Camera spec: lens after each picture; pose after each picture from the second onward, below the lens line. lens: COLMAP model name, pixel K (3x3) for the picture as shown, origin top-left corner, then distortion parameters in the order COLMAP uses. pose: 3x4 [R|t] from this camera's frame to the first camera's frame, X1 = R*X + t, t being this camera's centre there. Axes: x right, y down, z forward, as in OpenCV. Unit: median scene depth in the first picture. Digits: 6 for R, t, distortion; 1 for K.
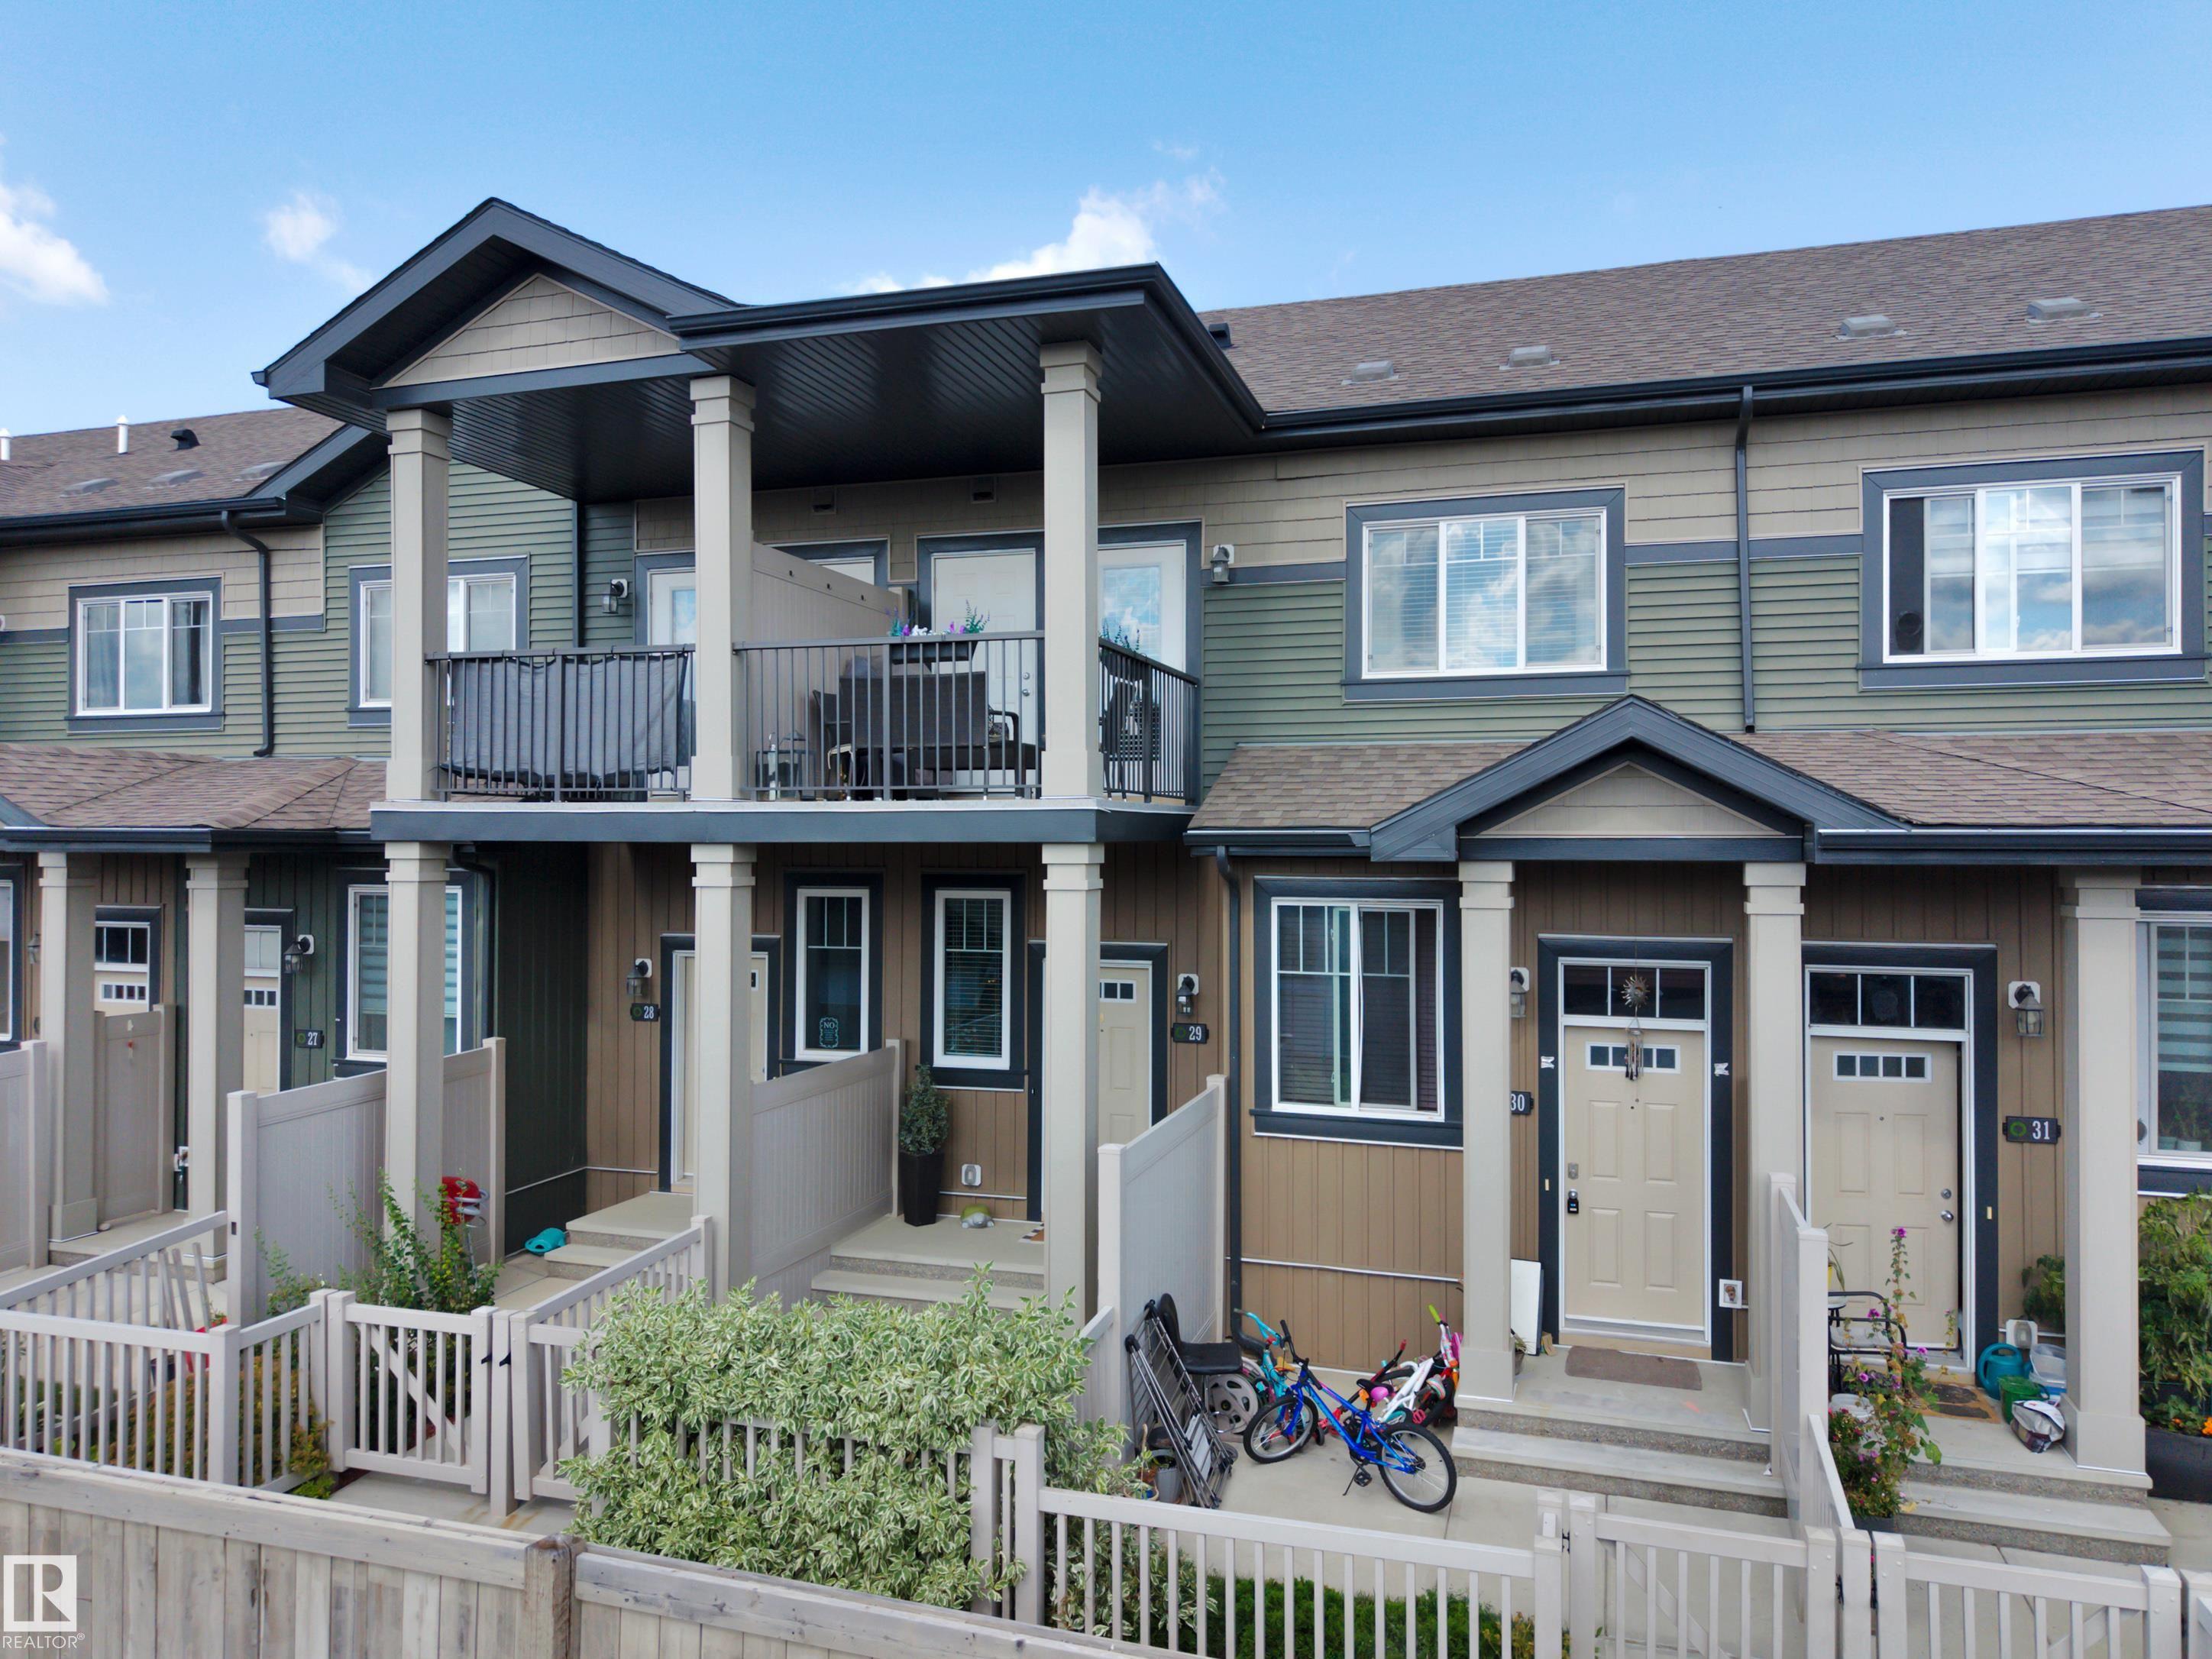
lens RADIAL K [[1504.6, 0, 1106.4], [0, 1504.6, 795.3], [0, 0, 1]] dist [0.003449, -0.000805]
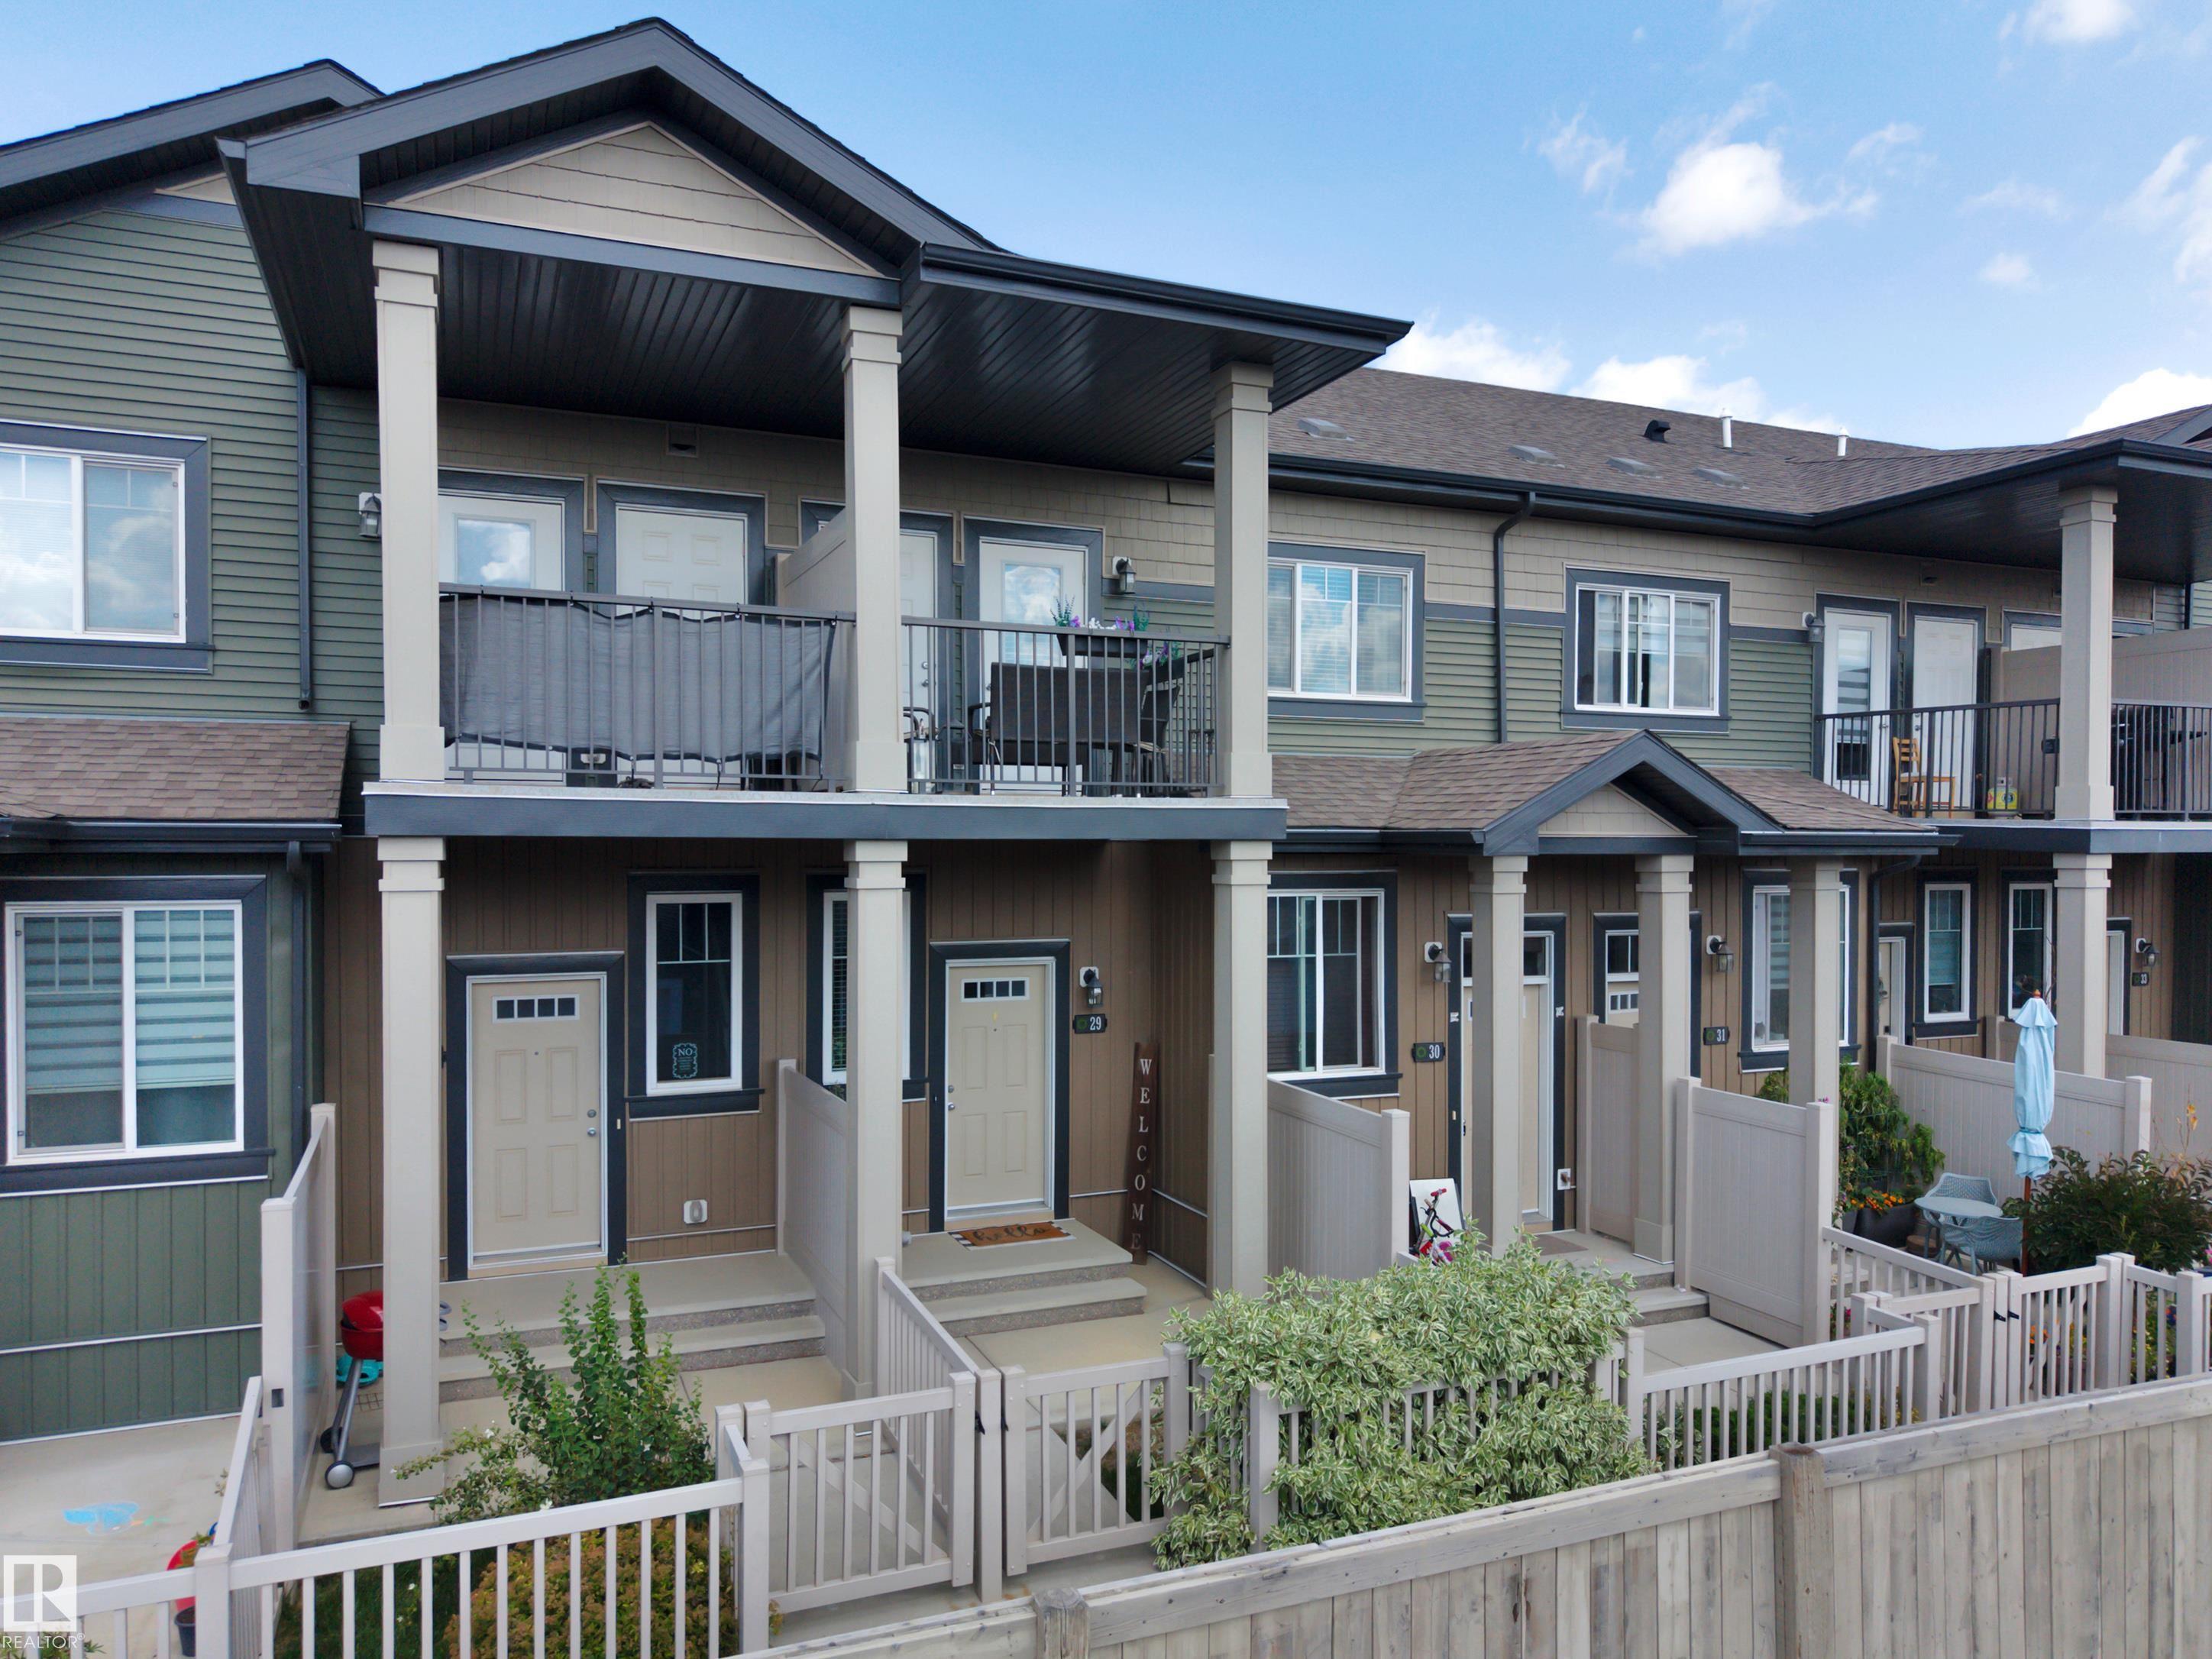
lens RADIAL K [[1534.0, 0, 1106.0], [0, 1534.0, 829.5], [0, 0, 1]] dist [0.006993, -0.002089]
pose [[0.760046, 0.006491, 0.649837, -0.722508], [-0.020838, 0.999679, 0.014387, 0.009635], [-0.649535, -0.024476, 0.759937, 0.220213]]
